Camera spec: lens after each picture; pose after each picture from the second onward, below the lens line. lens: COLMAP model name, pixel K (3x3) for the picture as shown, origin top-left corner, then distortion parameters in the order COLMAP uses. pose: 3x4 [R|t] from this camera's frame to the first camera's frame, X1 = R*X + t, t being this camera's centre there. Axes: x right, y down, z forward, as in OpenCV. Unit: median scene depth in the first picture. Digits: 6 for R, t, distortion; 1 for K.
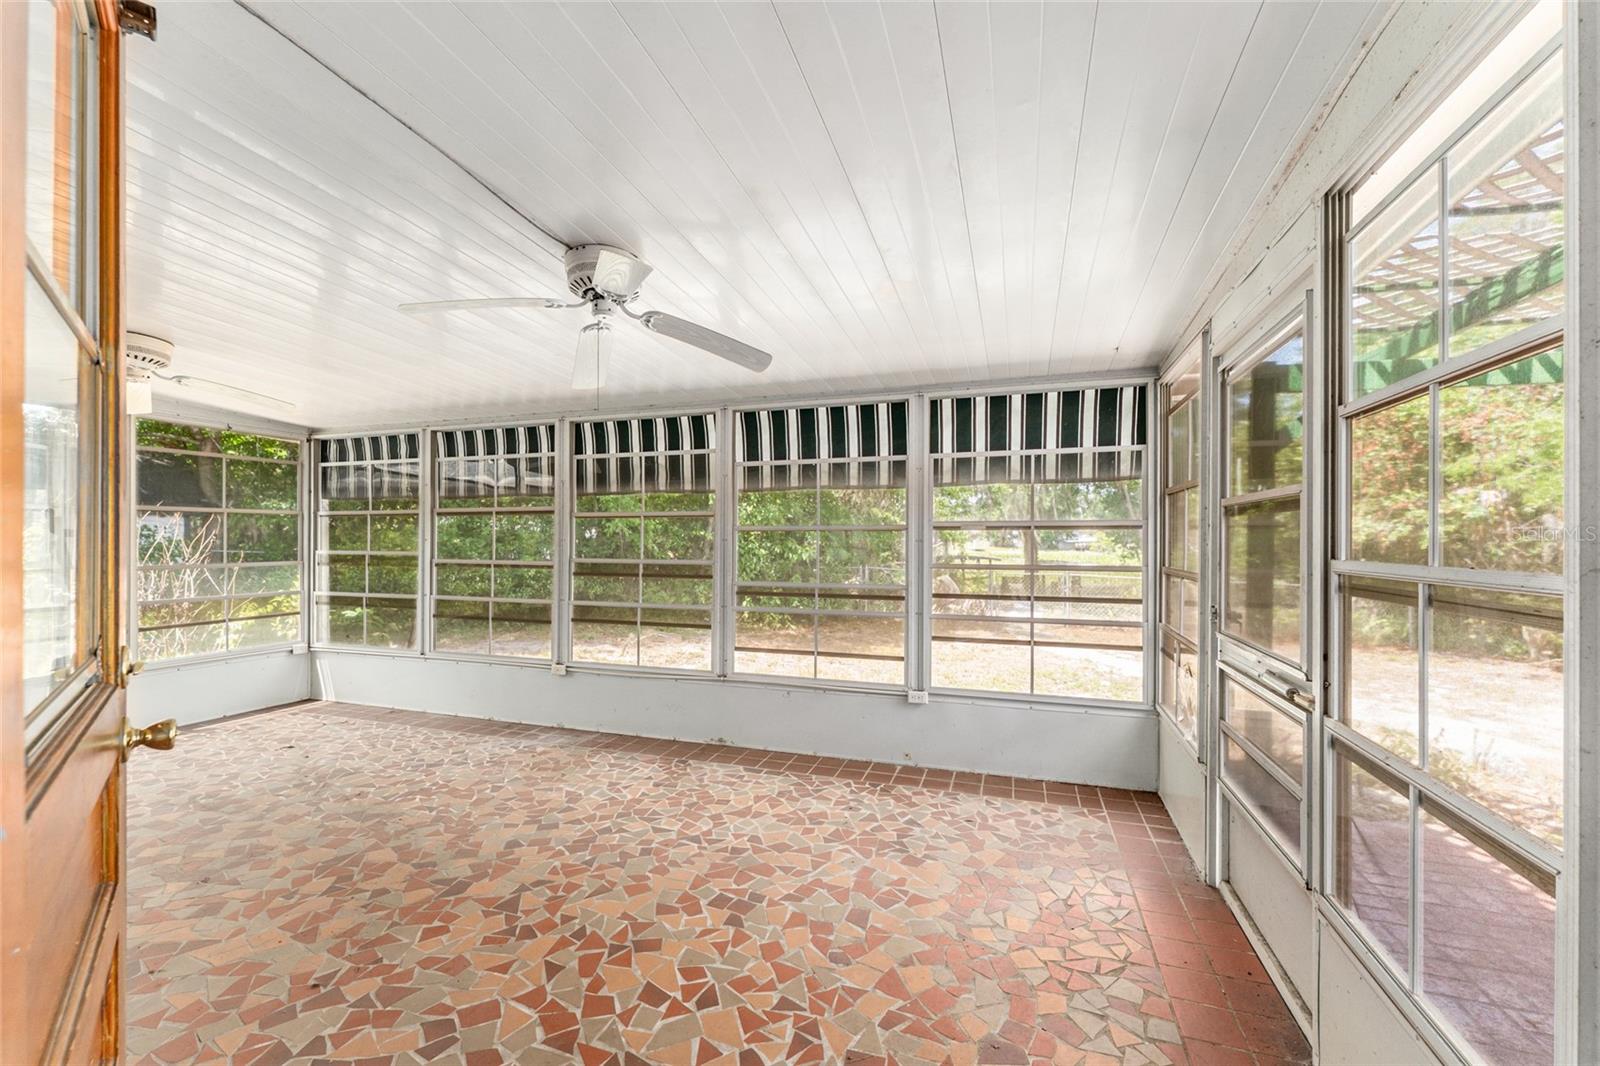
lens RADIAL K [[665.7, 0, 795.5], [0, 665.7, 538.8], [0, 0, 1]] dist [0.000484, 0.001435]
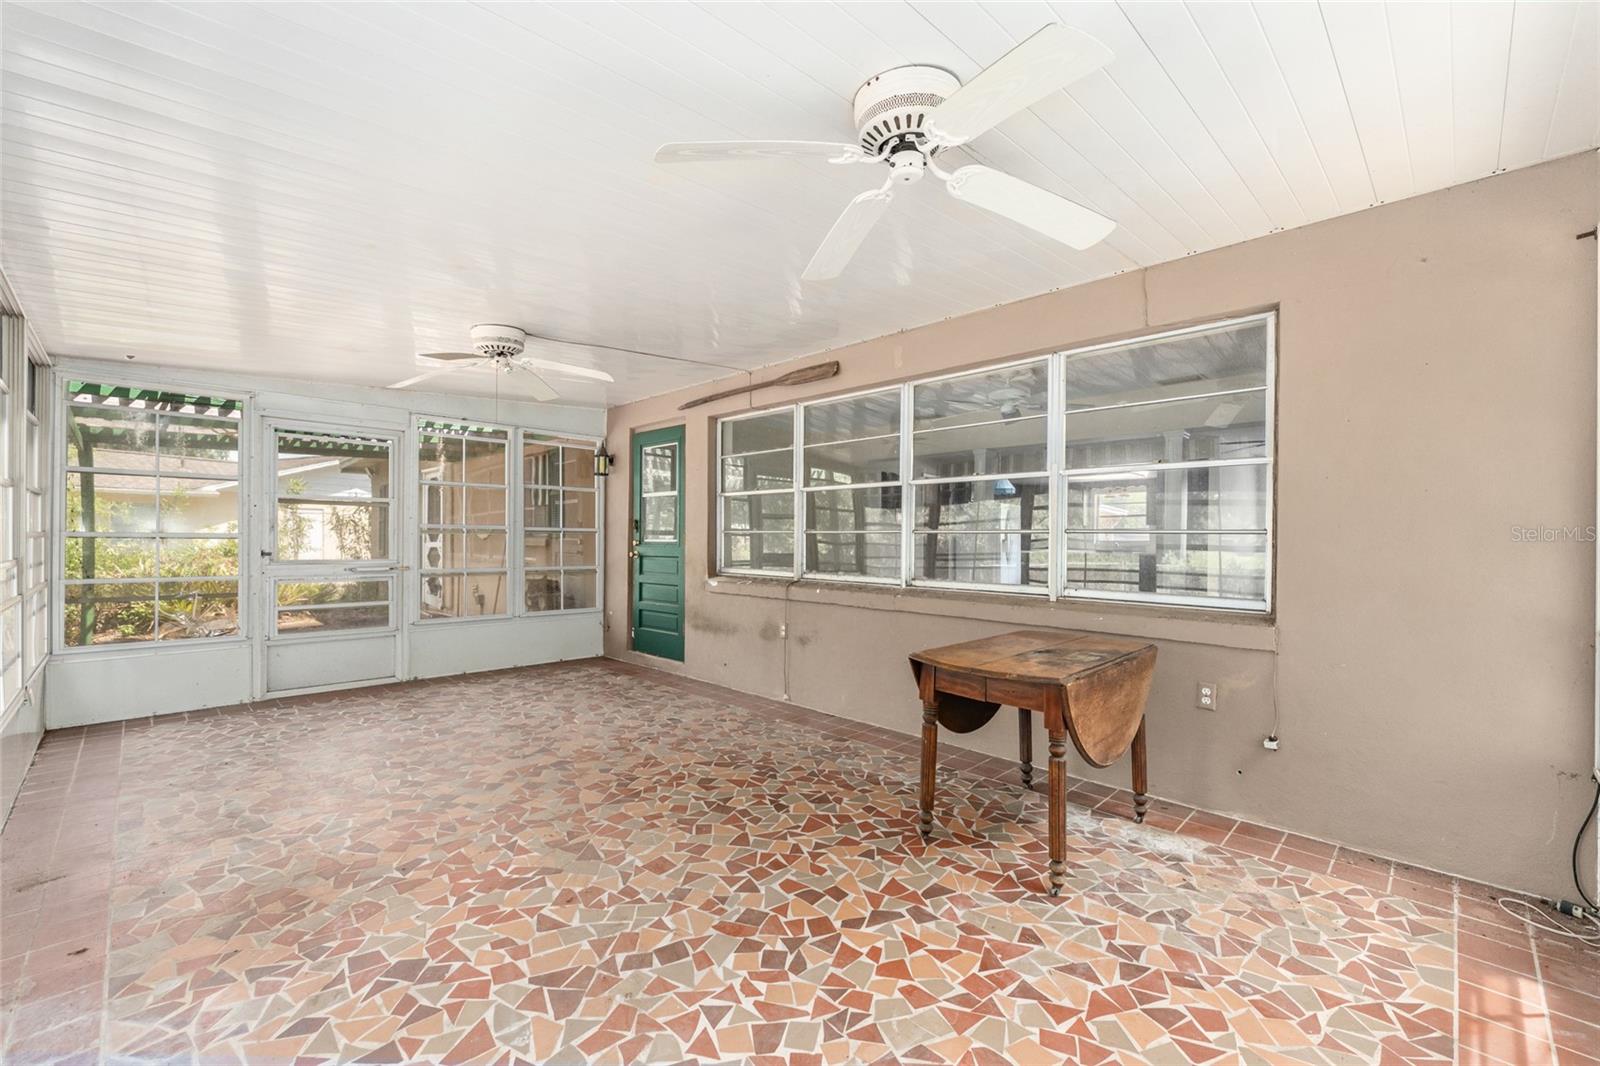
lens RADIAL K [[665.7, 0, 795.7], [0, 665.7, 536.8], [0, 0, 1]] dist [0.000484, 0.001435]
pose [[-0.900614, -0.006104, 0.434576, -1.334107], [-0.008393, 0.999959, -0.003347, 0.047272], [-0.434538, -0.006661, -0.900629, 1.758027]]
